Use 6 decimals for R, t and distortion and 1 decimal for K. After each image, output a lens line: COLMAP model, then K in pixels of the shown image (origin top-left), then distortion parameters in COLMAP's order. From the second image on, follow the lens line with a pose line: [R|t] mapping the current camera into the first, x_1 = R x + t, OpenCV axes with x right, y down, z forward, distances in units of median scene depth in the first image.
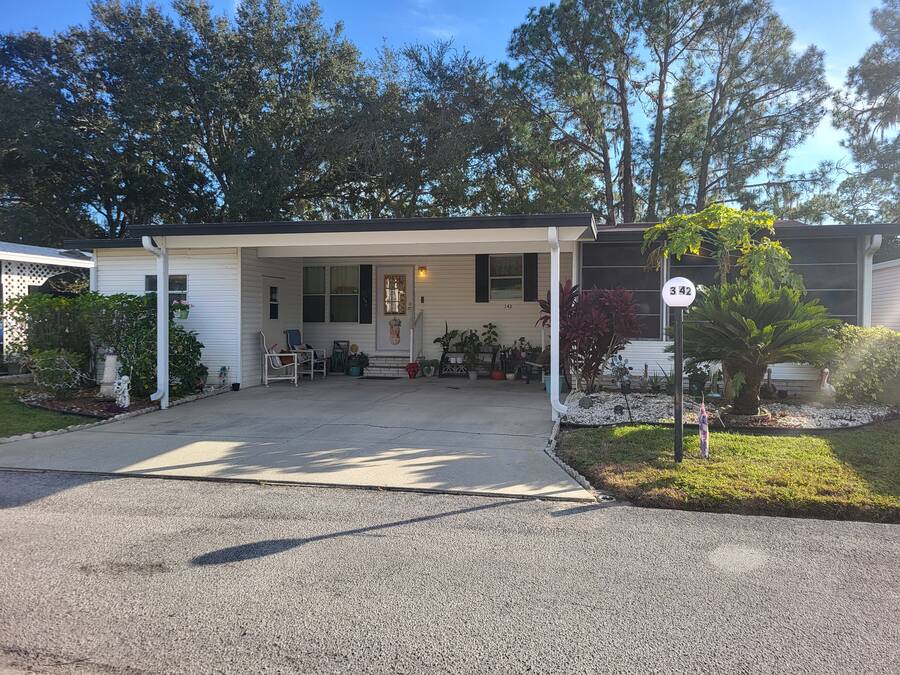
lens RADIAL K [[683.5, 0, 456.2], [0, 683.5, 328.4], [0, 0, 1]] dist [0.059992, -0.038457]
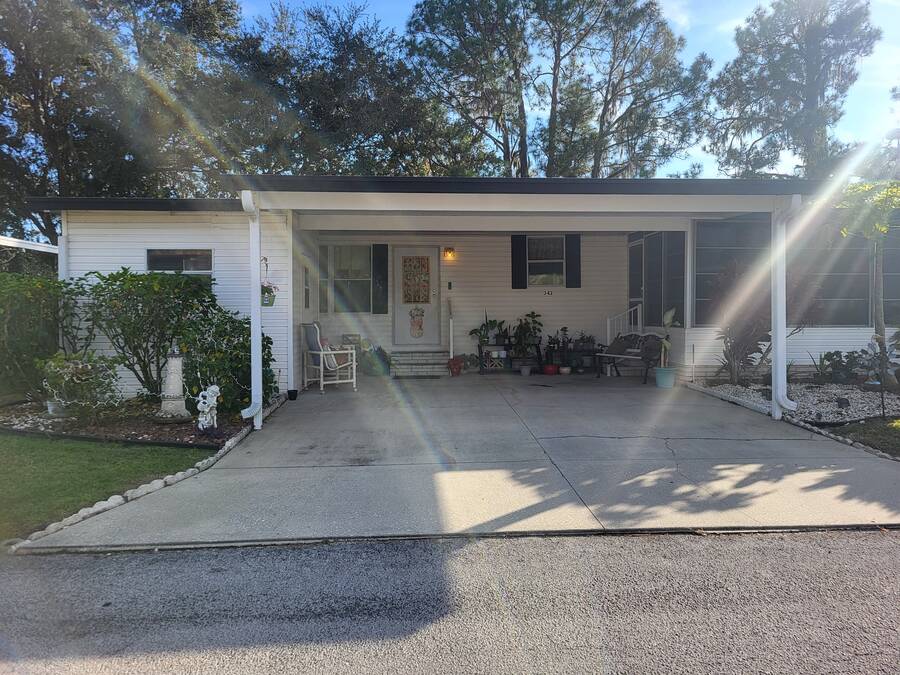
lens RADIAL K [[683.5, 0, 466.0], [0, 683.5, 323.8], [0, 0, 1]] dist [0.059992, -0.038457]
pose [[0.955783, -0.011911, 0.293833, -0.286389], [0.011106, 0.999929, 0.004407, 0.003006], [-0.293864, -0.000949, 0.955847, 0.160438]]
